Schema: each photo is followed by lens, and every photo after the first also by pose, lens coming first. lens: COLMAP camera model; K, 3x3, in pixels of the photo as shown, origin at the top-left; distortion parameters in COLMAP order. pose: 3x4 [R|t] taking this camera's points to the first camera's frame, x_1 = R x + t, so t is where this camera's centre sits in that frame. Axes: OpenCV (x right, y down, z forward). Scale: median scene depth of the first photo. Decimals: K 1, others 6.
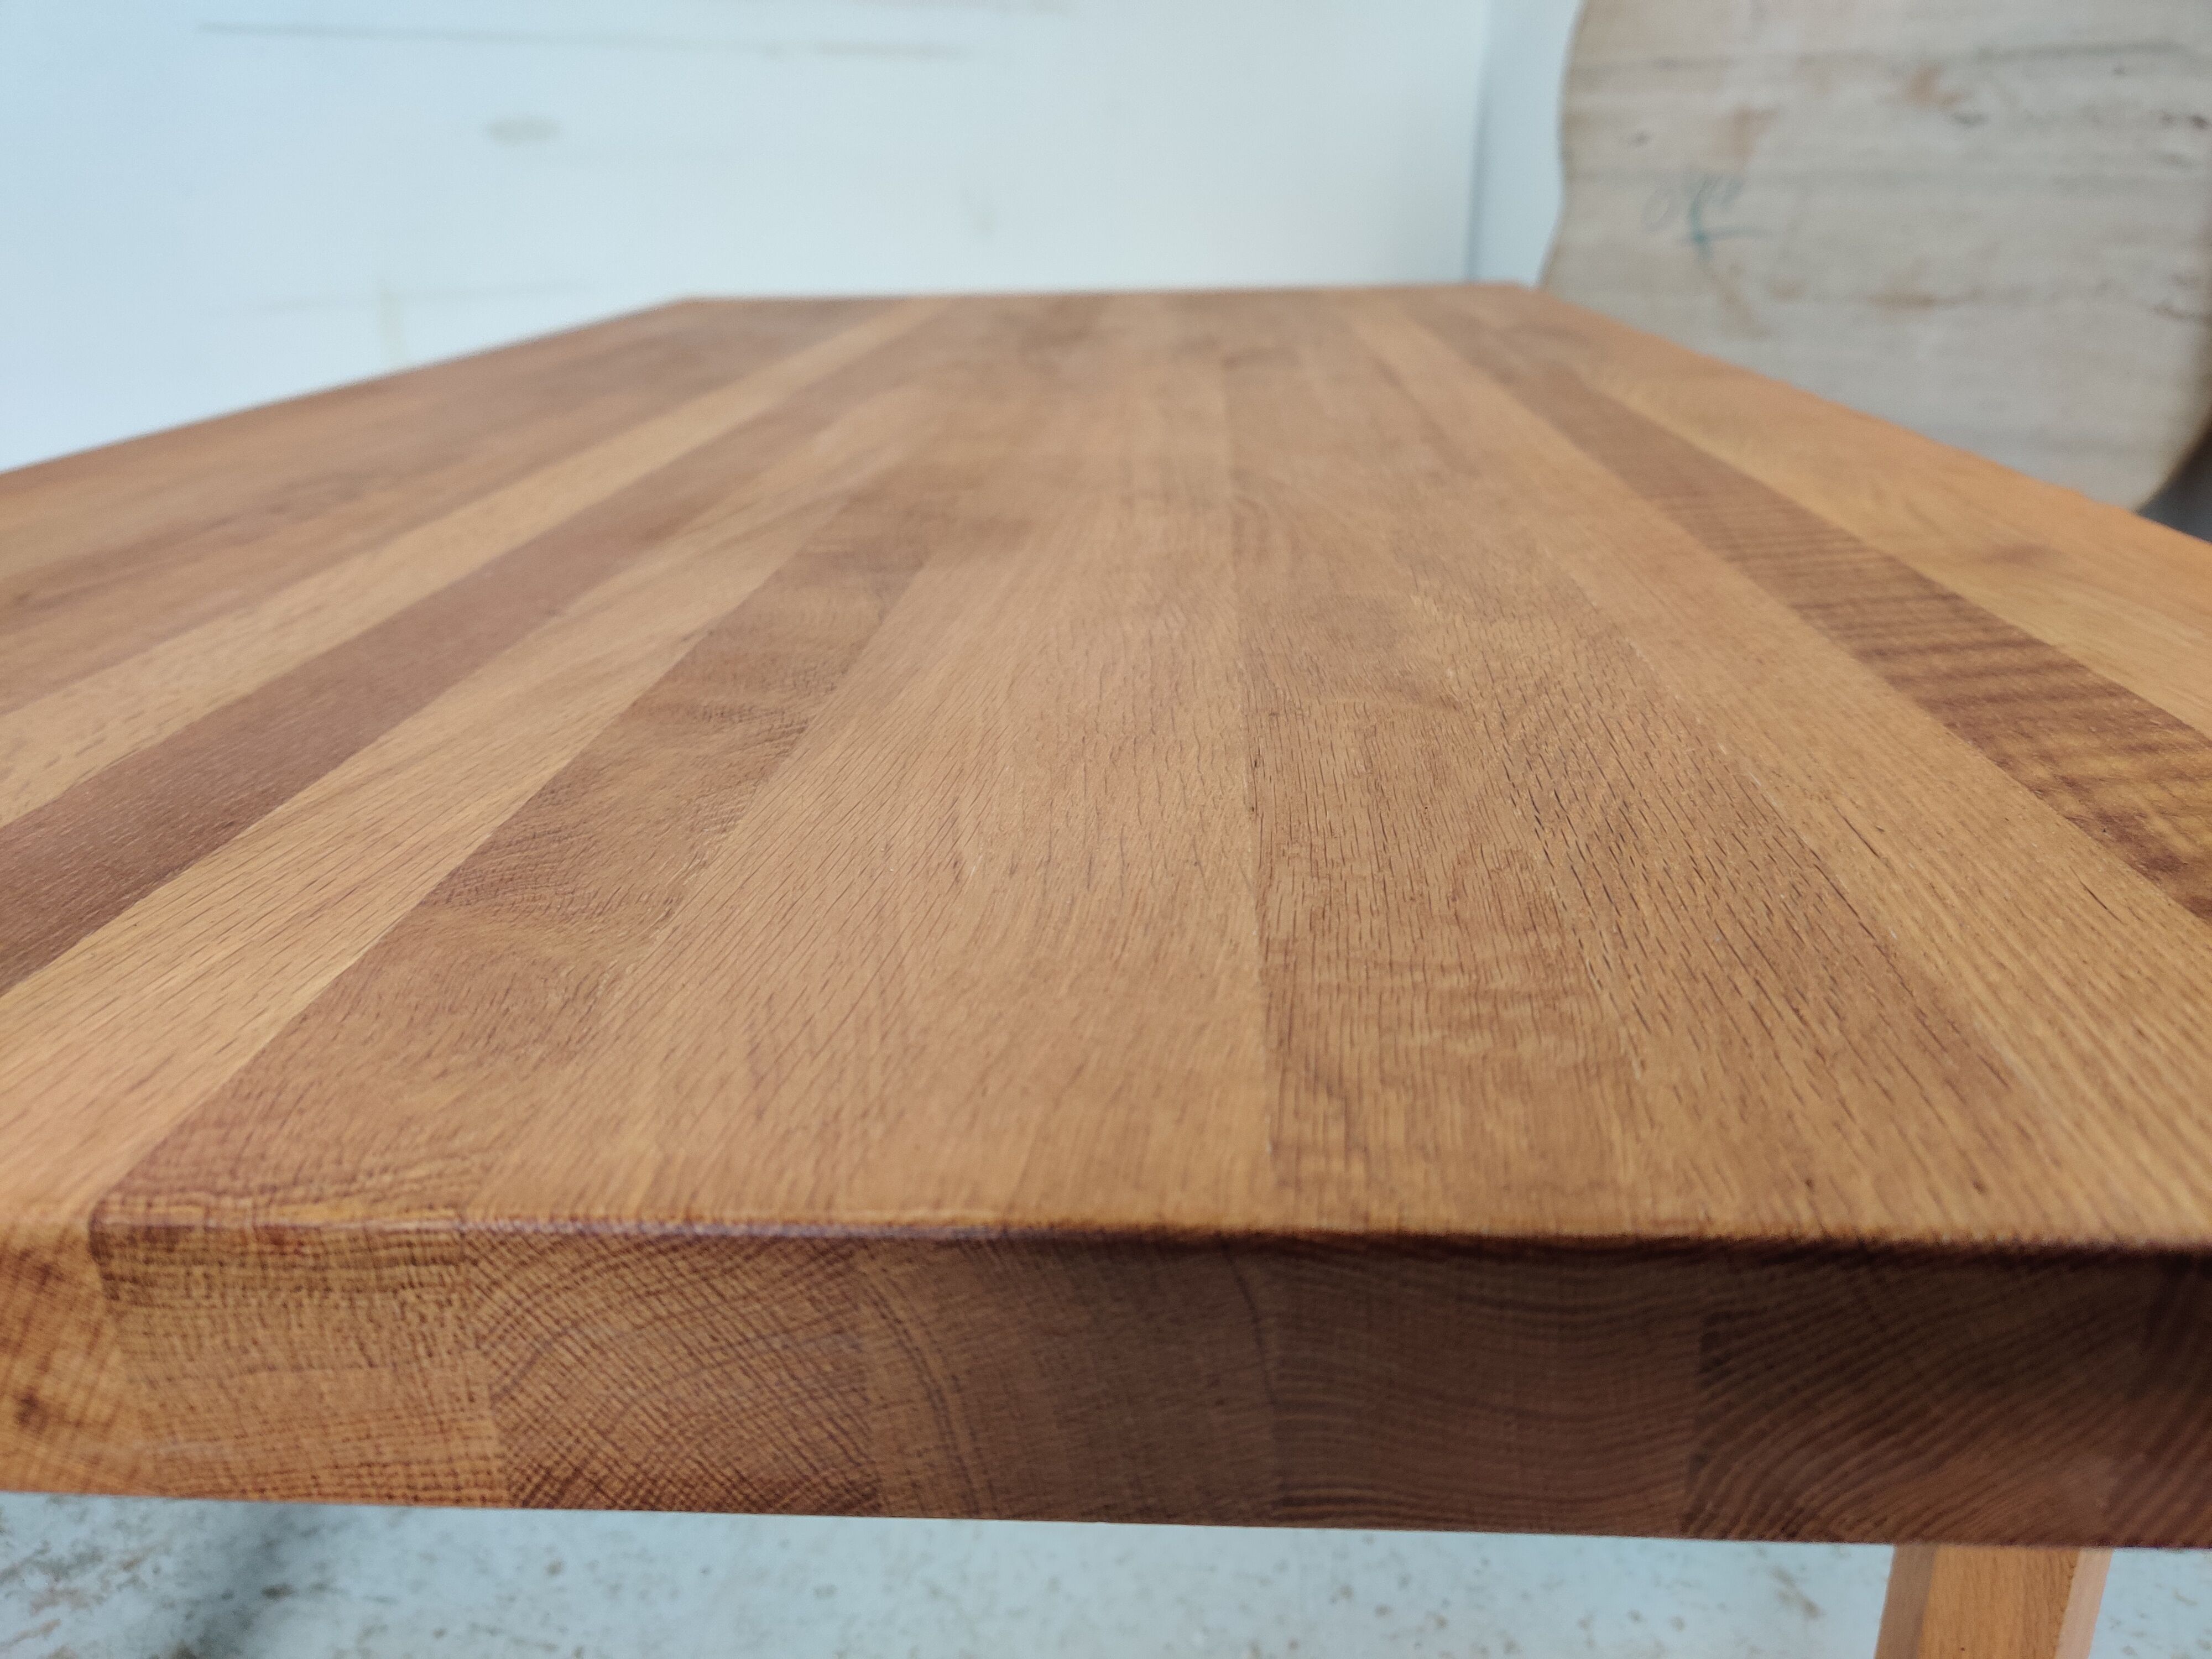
lens RADIAL K [[1726.0, 0, 1106.0], [0, 1726.0, 829.5], [0, 0, 1]] dist [-0.004212, -0.008358]
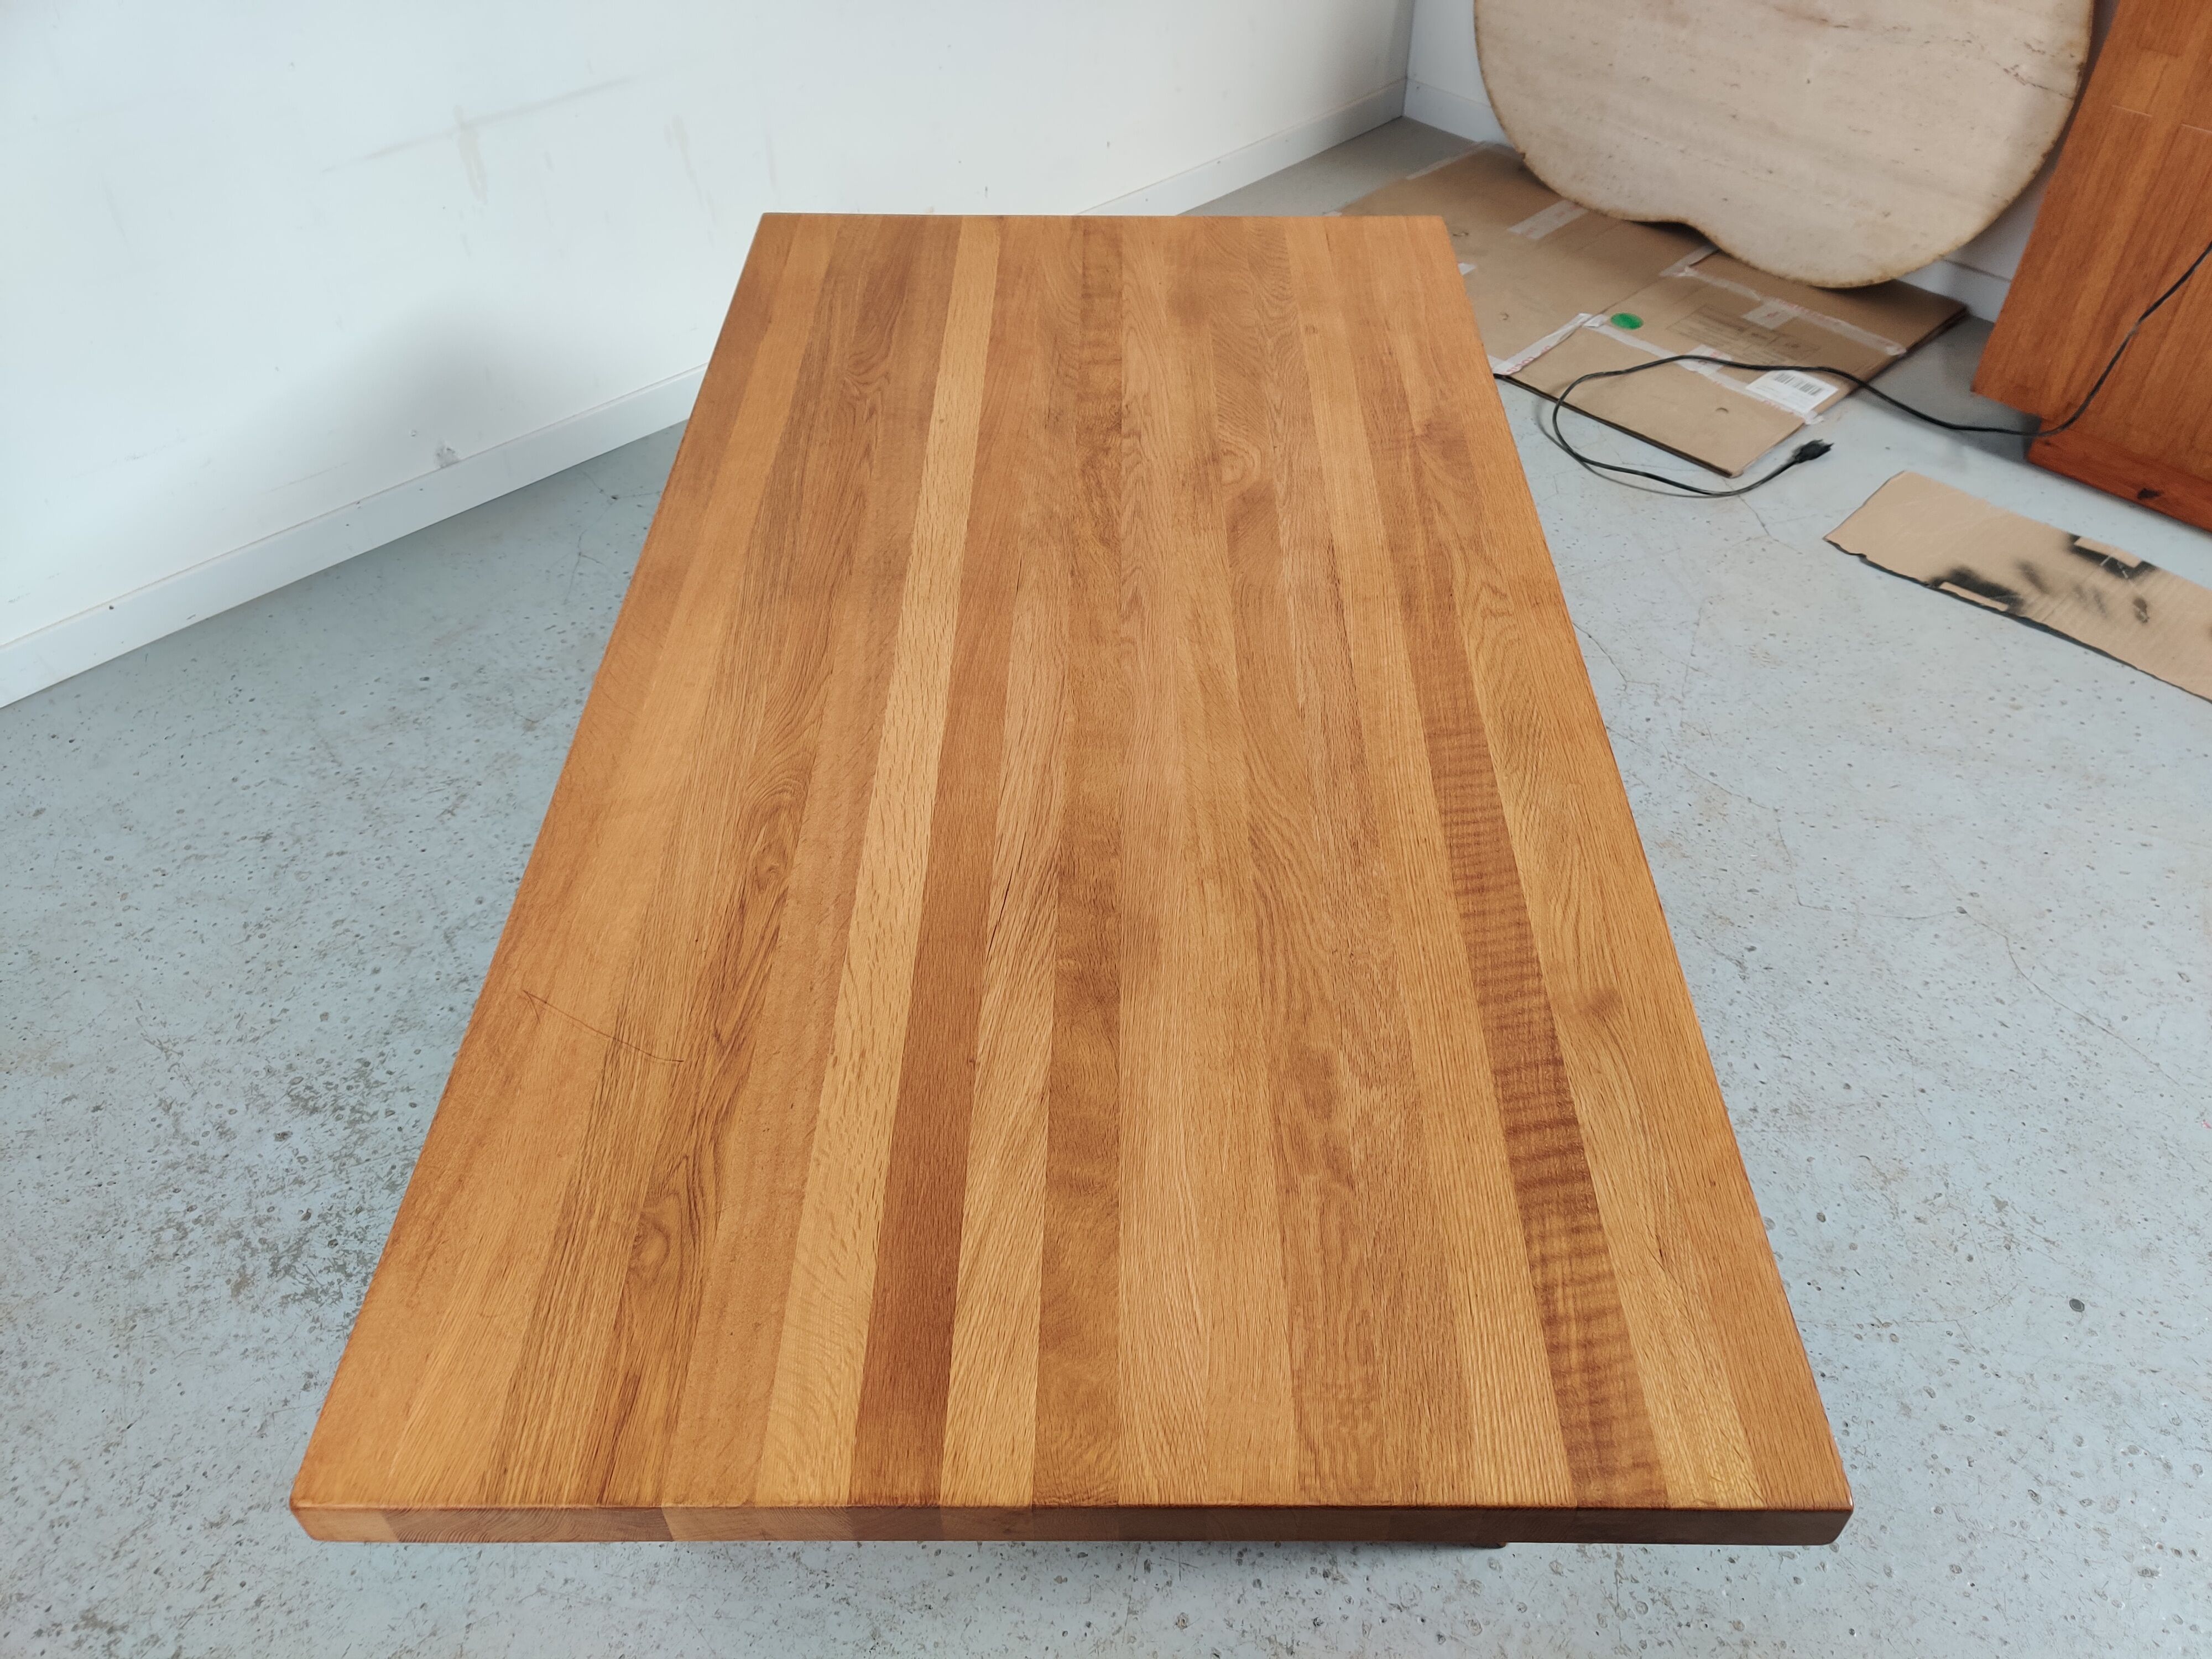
lens RADIAL K [[1712.5, 0, 1156.2], [0, 1712.5, 835.5], [0, 0, 1]] dist [0.005307, -0.007453]
pose [[0.996643, -0.015204, 0.080452, -0.440997], [-0.017087, 0.922351, 0.385974, -2.240035], [-0.080073, -0.386053, 0.918995, -1.749646]]
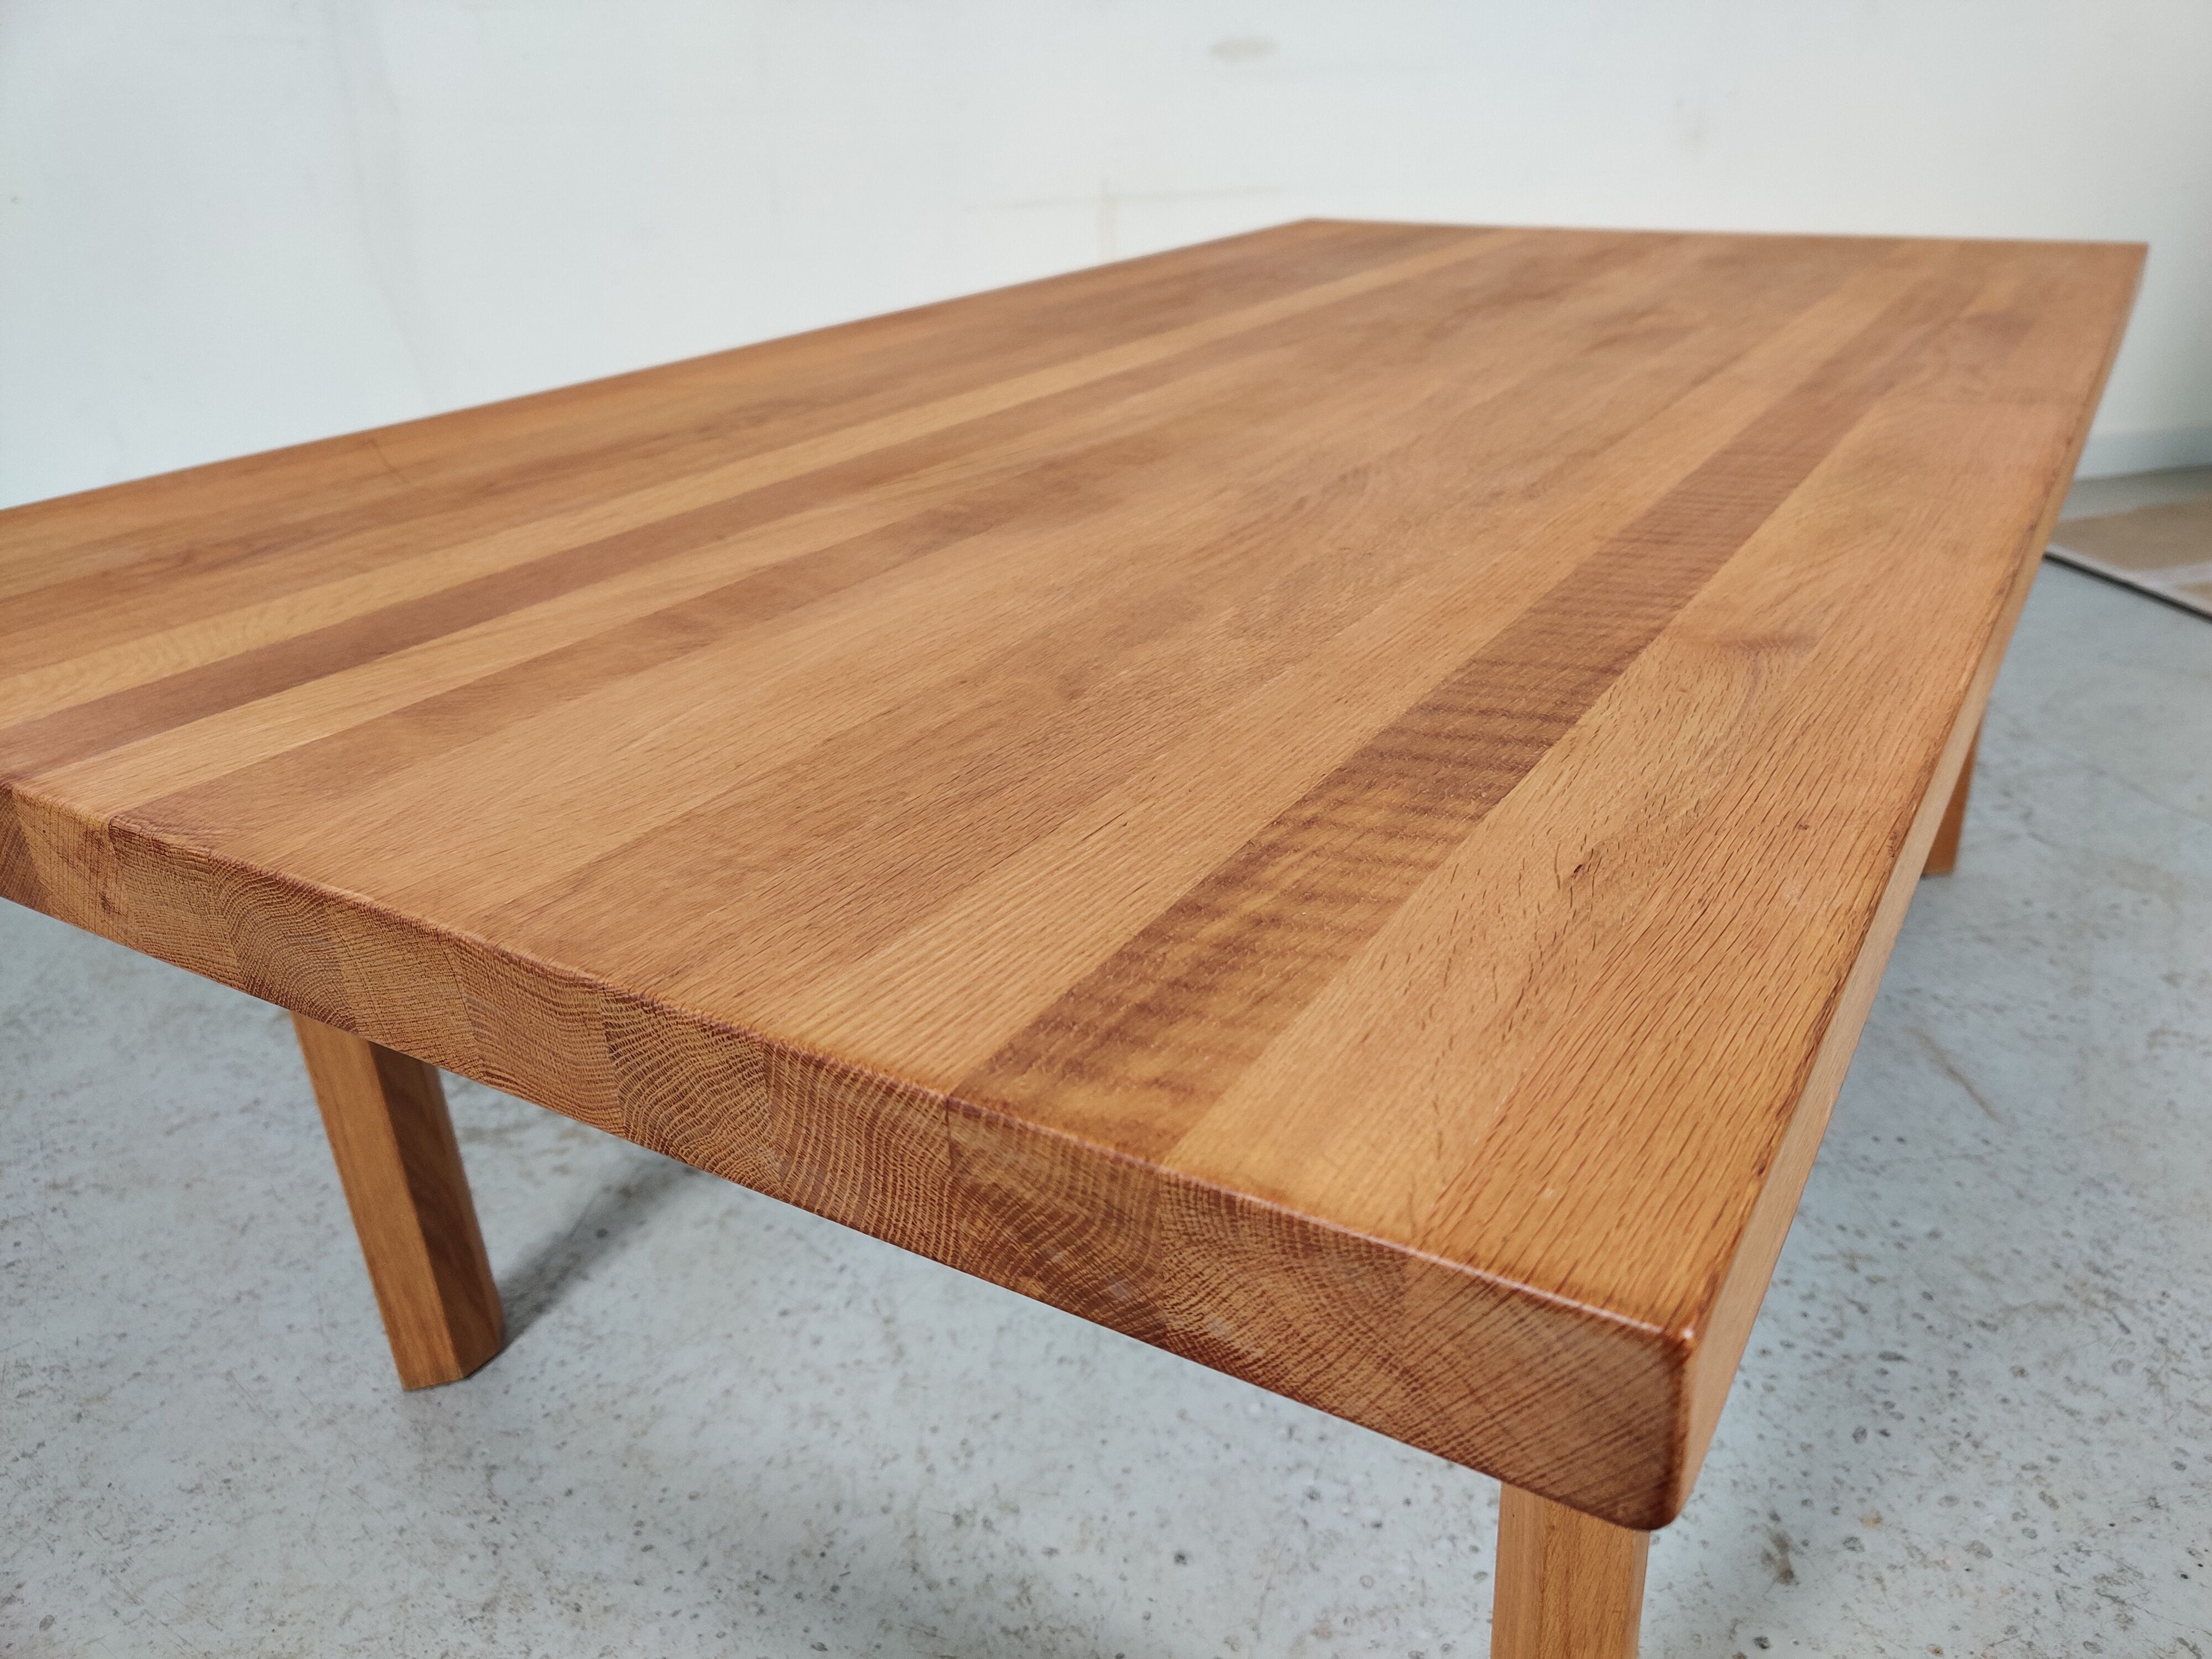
lens RADIAL K [[1712.5, 0, 1156.2], [0, 1712.5, 835.5], [0, 0, 1]] dist [0.005307, -0.007453]
pose [[0.890998, 0.194282, -0.410338, 1.187224], [-0.159919, 0.980190, 0.116844, -0.184332], [0.424910, -0.038487, 0.904417, -0.359485]]
